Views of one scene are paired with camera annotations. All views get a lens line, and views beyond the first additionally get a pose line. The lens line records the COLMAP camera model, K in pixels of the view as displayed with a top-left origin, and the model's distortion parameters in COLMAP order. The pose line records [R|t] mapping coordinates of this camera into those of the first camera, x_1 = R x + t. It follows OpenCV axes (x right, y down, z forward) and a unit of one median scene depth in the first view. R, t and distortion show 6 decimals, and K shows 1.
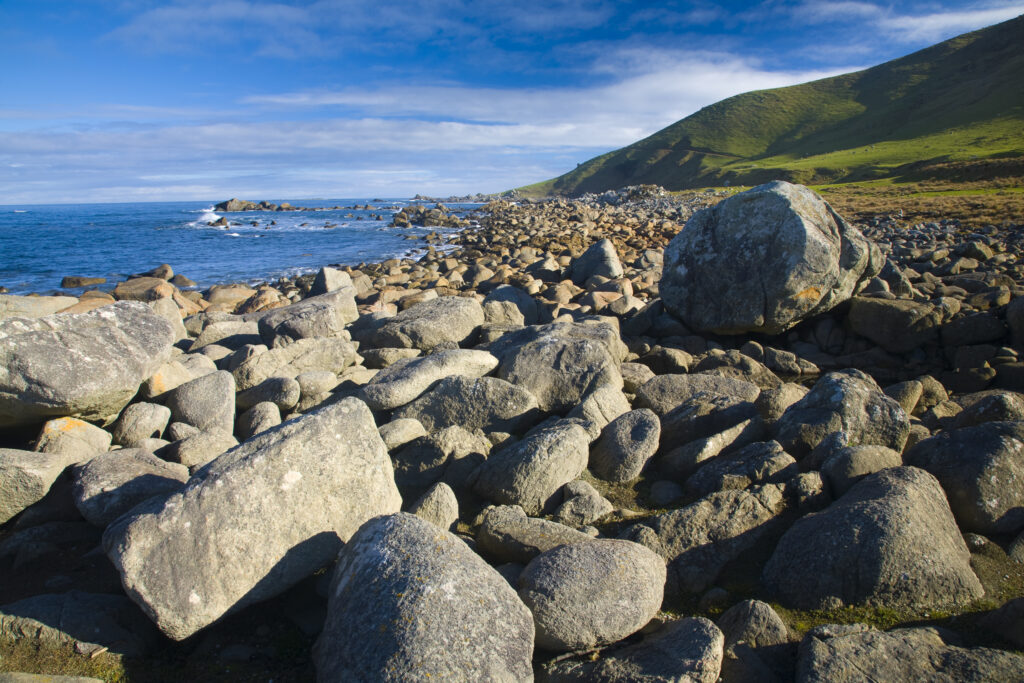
lens RADIAL K [[724.3, 0, 512.0], [0, 724.3, 341.5], [0, 0, 1]] dist [-0.129630, 0.077291]
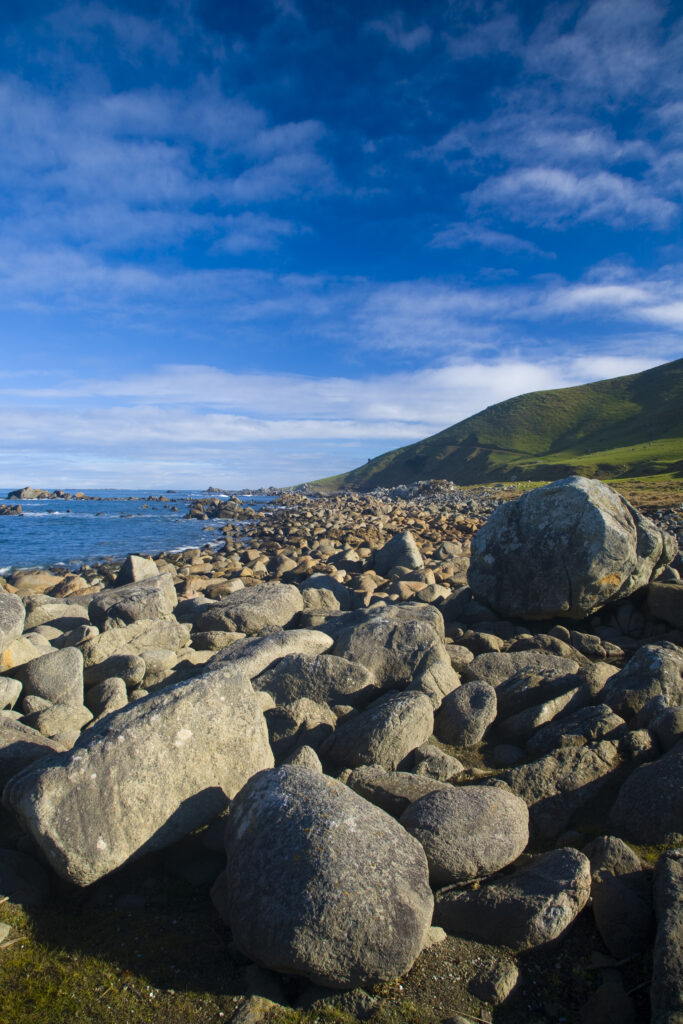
lens RADIAL K [[724.3, 0, 341.5], [0, 724.3, 512.0], [0, 0, 1]] dist [-0.129630, 0.077291]
pose [[0.998543, 0.010452, 0.052949, -0.079564], [-0.001415, 0.985799, -0.167921, 0.022515], [-0.053952, 0.167602, 0.984377, -0.091085]]
